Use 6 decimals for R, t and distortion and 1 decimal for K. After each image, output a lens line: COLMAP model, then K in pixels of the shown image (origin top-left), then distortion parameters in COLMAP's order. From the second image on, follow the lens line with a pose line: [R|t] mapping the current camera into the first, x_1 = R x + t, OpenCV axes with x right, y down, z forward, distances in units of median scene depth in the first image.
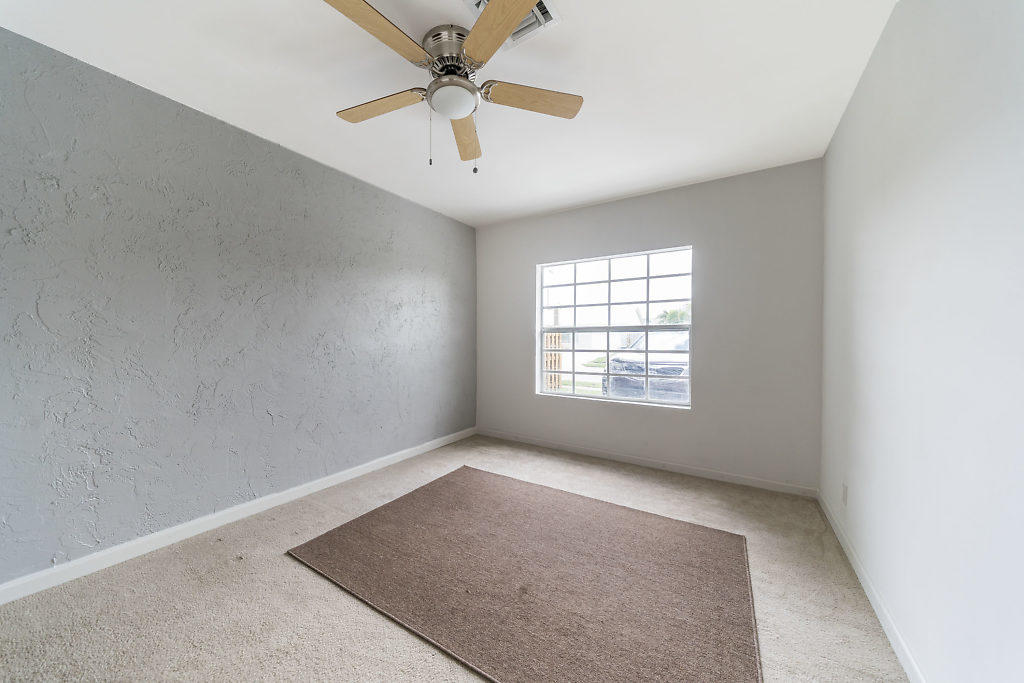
lens RADIAL K [[346.9, 0, 511.9], [0, 346.9, 345.1], [0, 0, 1]] dist [-0.008590, -0.000164]
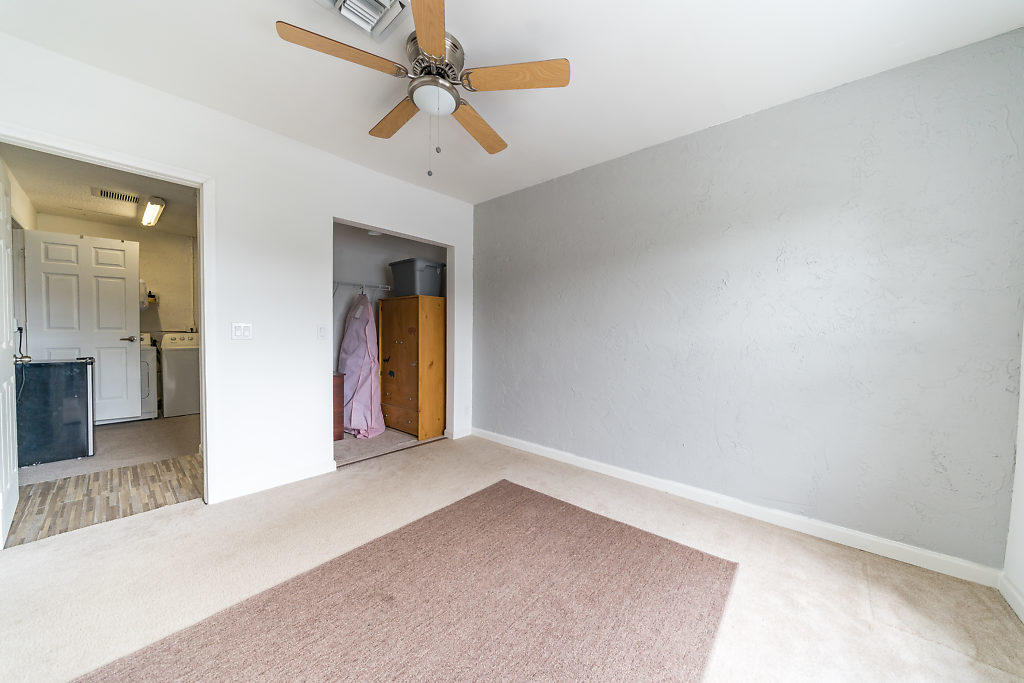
lens RADIAL K [[346.9, 0, 511.9], [0, 346.9, 345.1], [0, 0, 1]] dist [-0.008590, -0.000164]
pose [[-0.133887, 0.036745, -0.990315, 0.457853], [-0.032181, 0.998624, 0.041404, -0.008534], [0.990474, 0.037412, -0.132520, 0.743580]]
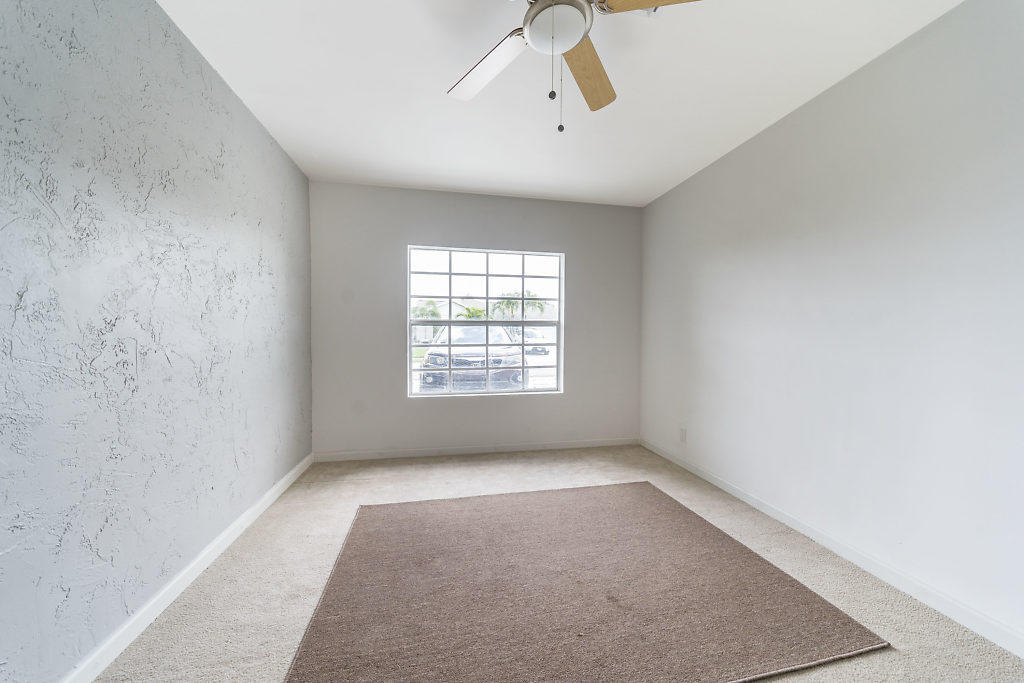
lens RADIAL K [[346.9, 0, 511.9], [0, 346.9, 345.1], [0, 0, 1]] dist [-0.008590, -0.000164]
pose [[0.726141, -0.021076, 0.687222, -0.420231], [0.008858, 0.999734, 0.021301, -0.004623], [-0.687488, -0.009380, 0.726135, 0.266142]]
